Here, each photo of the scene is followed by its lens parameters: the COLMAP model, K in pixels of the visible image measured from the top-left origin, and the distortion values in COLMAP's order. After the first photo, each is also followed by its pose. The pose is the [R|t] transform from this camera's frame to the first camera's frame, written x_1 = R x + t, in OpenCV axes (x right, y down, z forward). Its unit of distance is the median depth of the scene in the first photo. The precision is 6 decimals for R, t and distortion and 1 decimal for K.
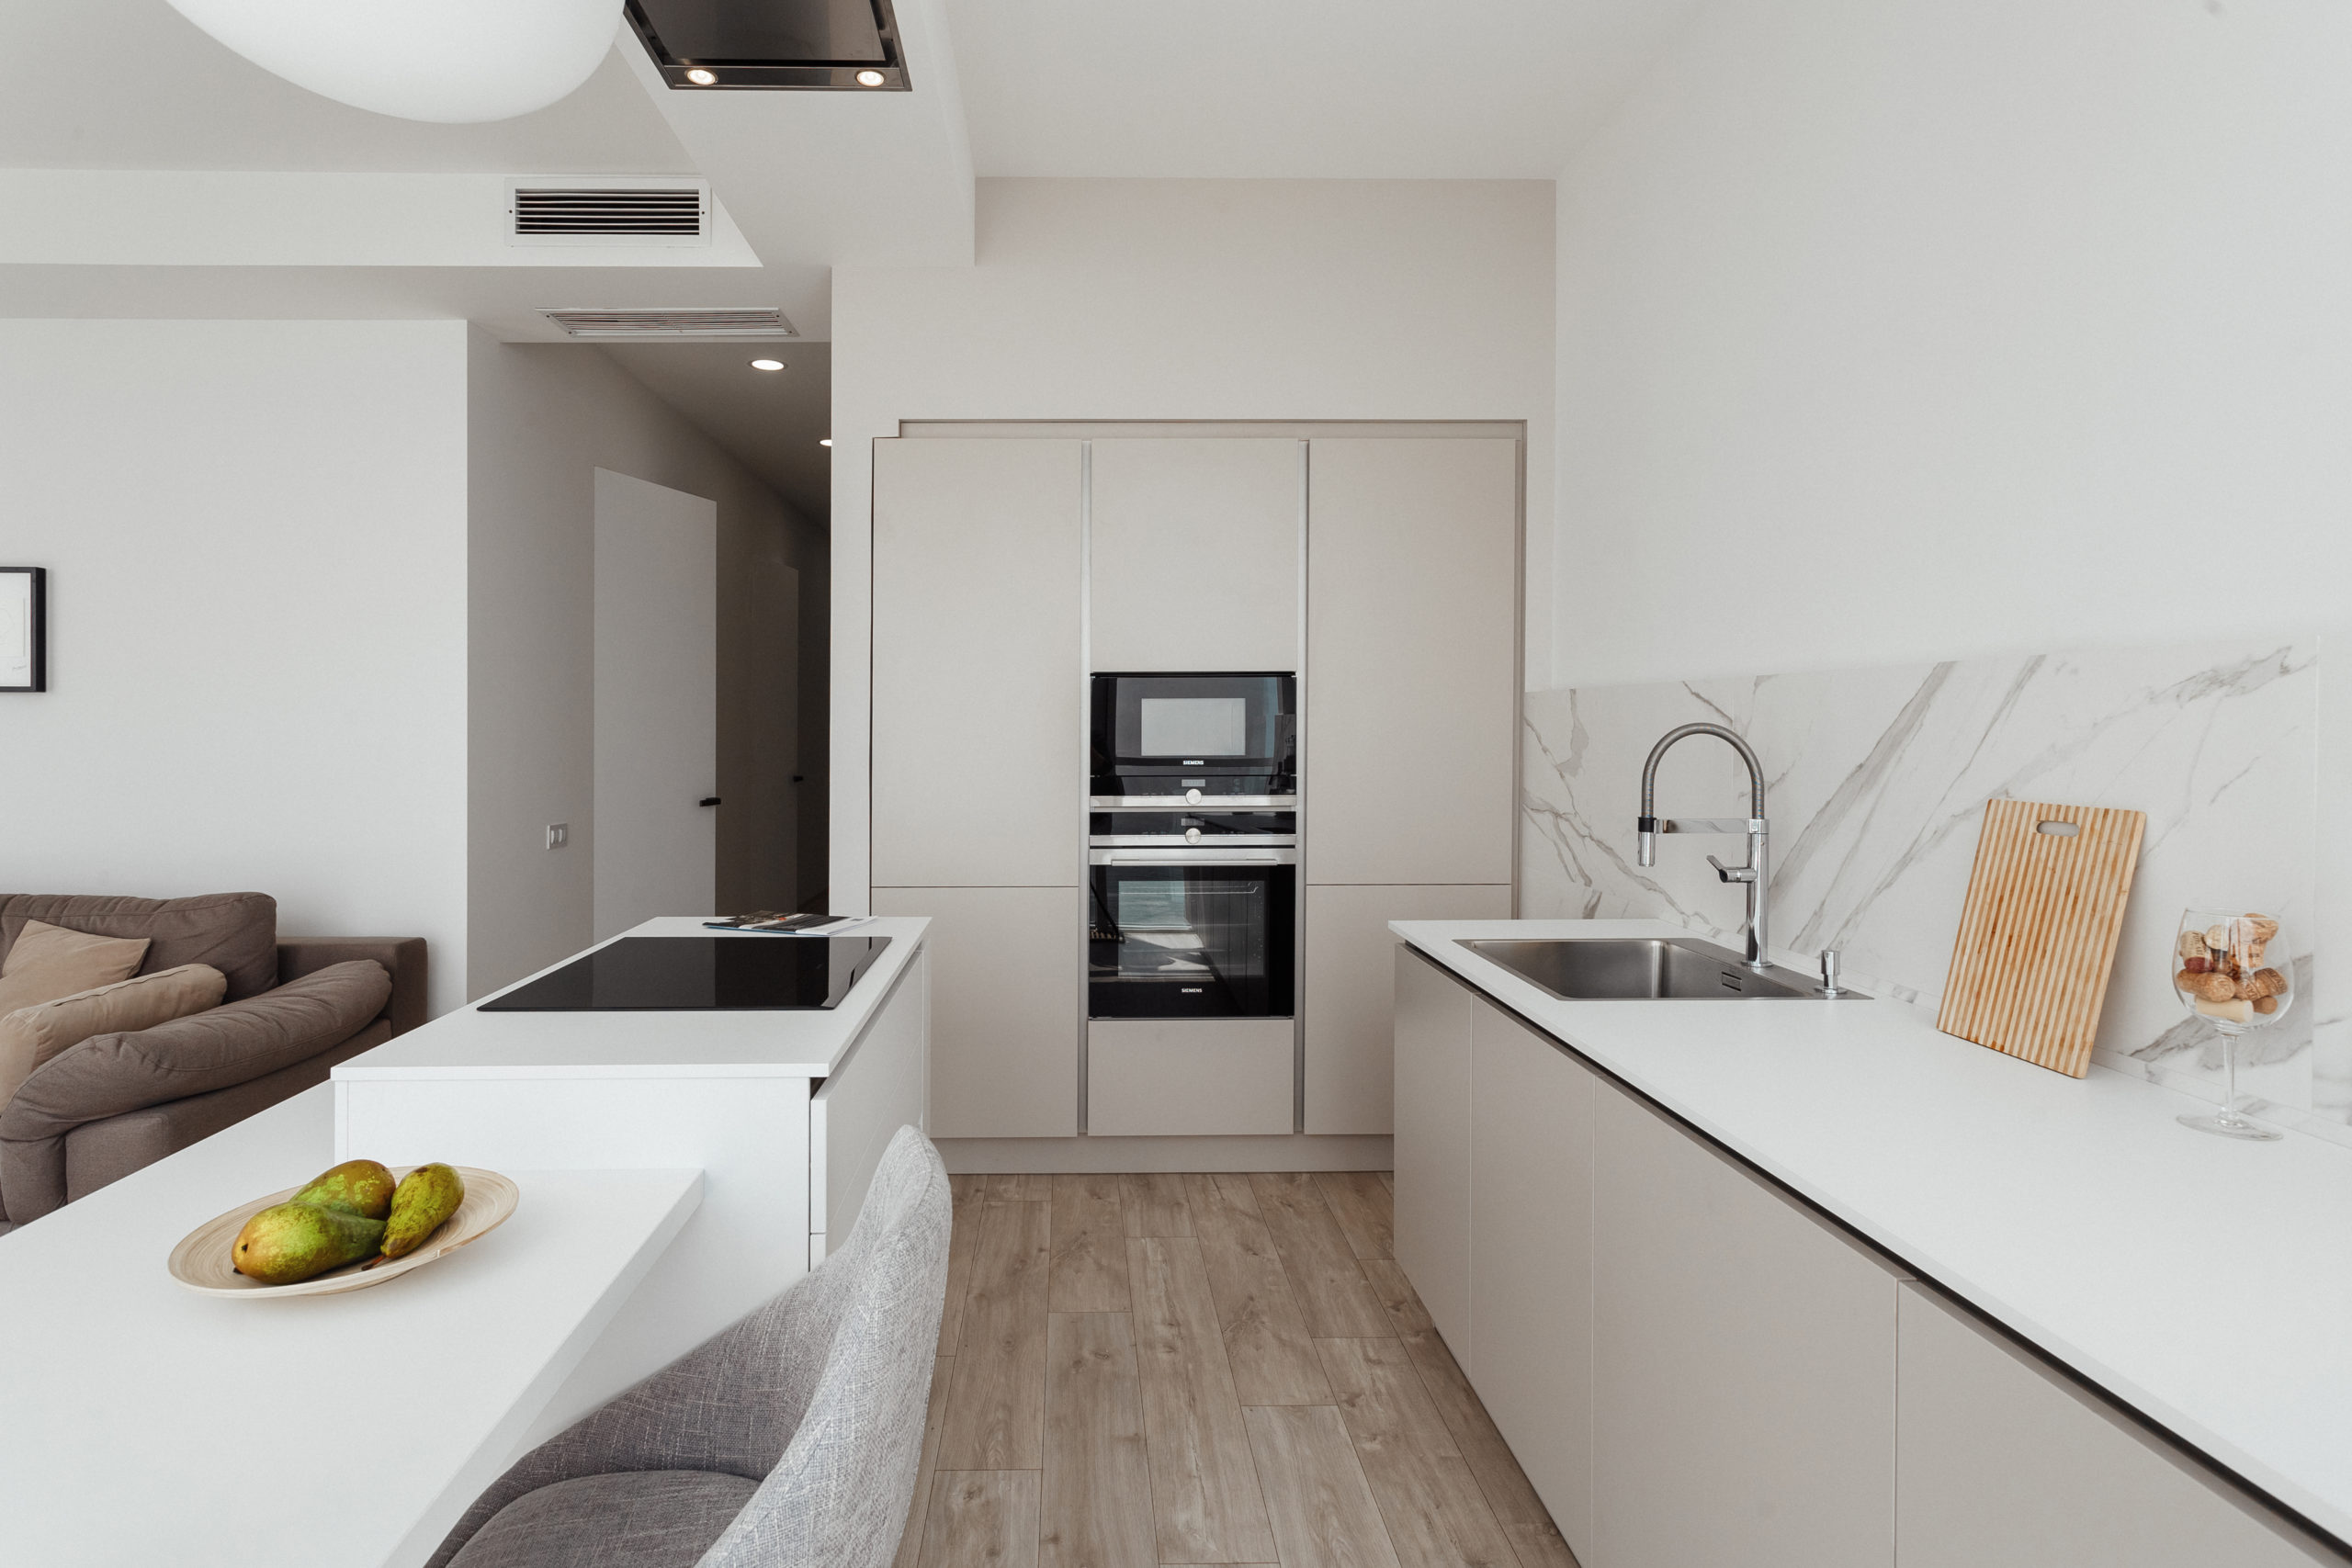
lens RADIAL K [[1175.6, 0, 1096.5], [0, 1175.6, 743.4], [0, 0, 1]] dist [0.007588, 0.000310]
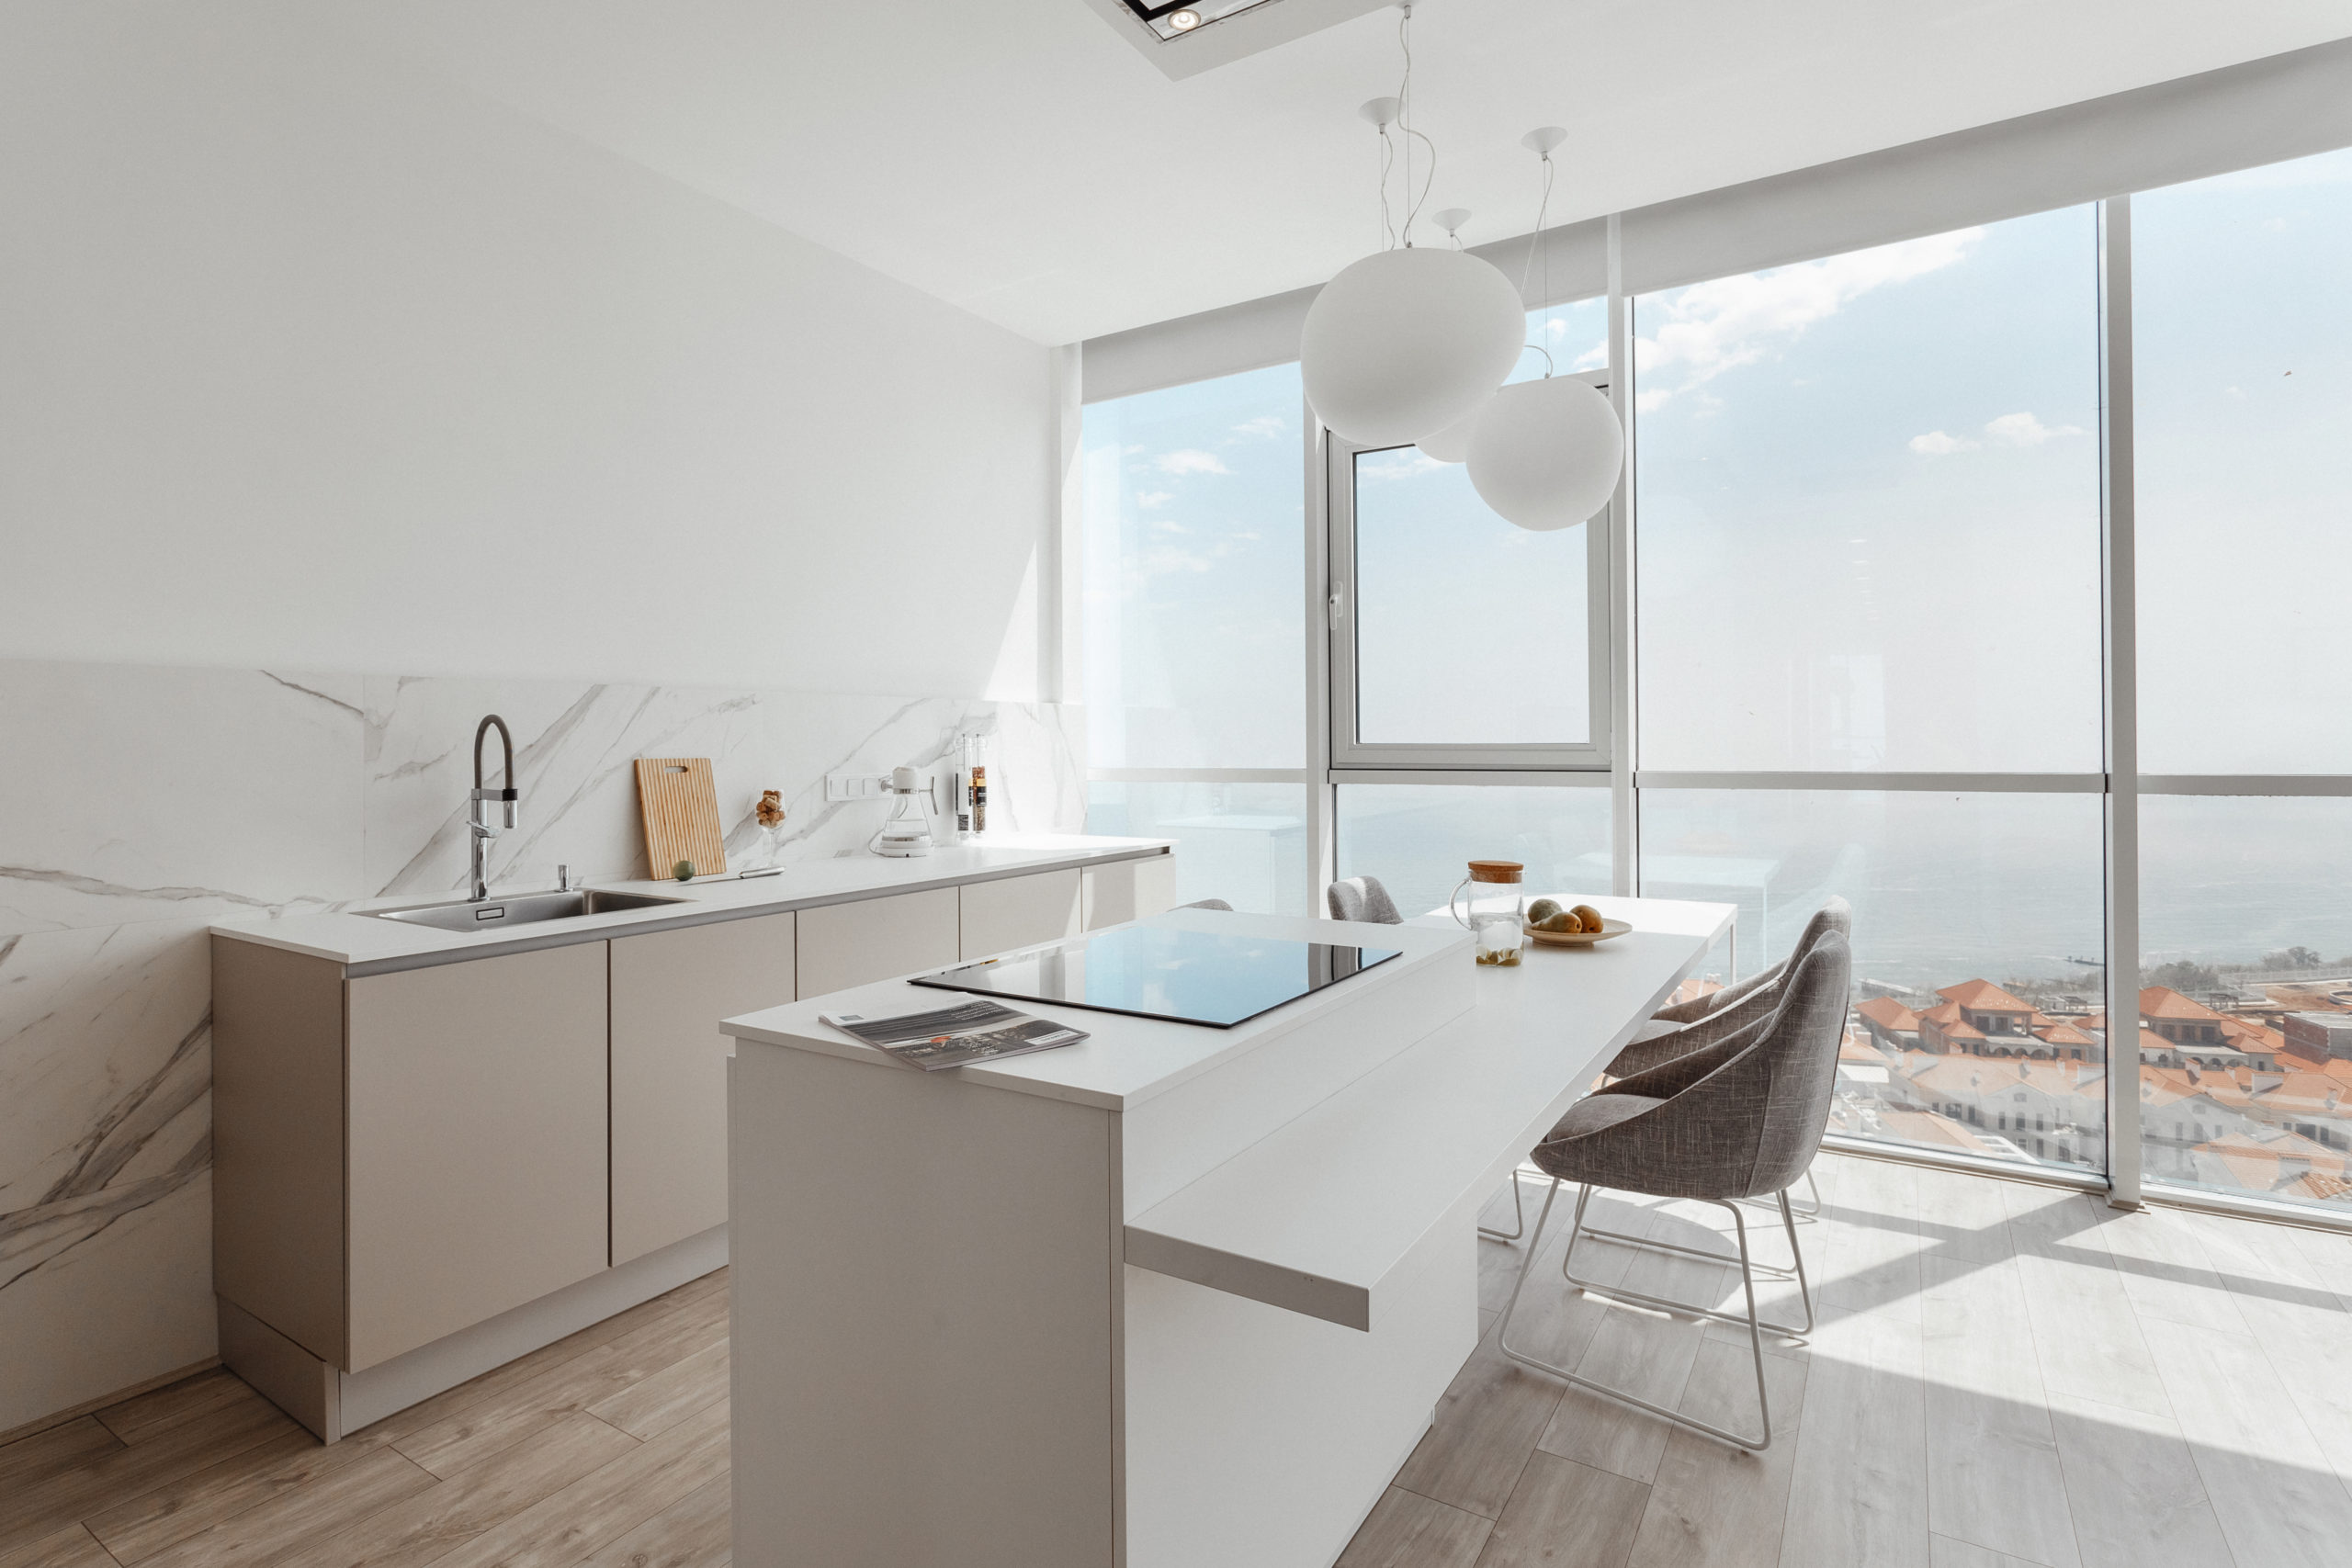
lens RADIAL K [[1181.8, 0, 1121.5], [0, 1181.8, 753.6], [0, 0, 1]] dist [-0.005321, 0.000393]
pose [[-0.827565, 0.002856, 0.561362, -0.493128], [0.016367, 0.999685, 0.019042, 0.007587], [-0.561131, 0.024946, -0.827351, 1.071824]]
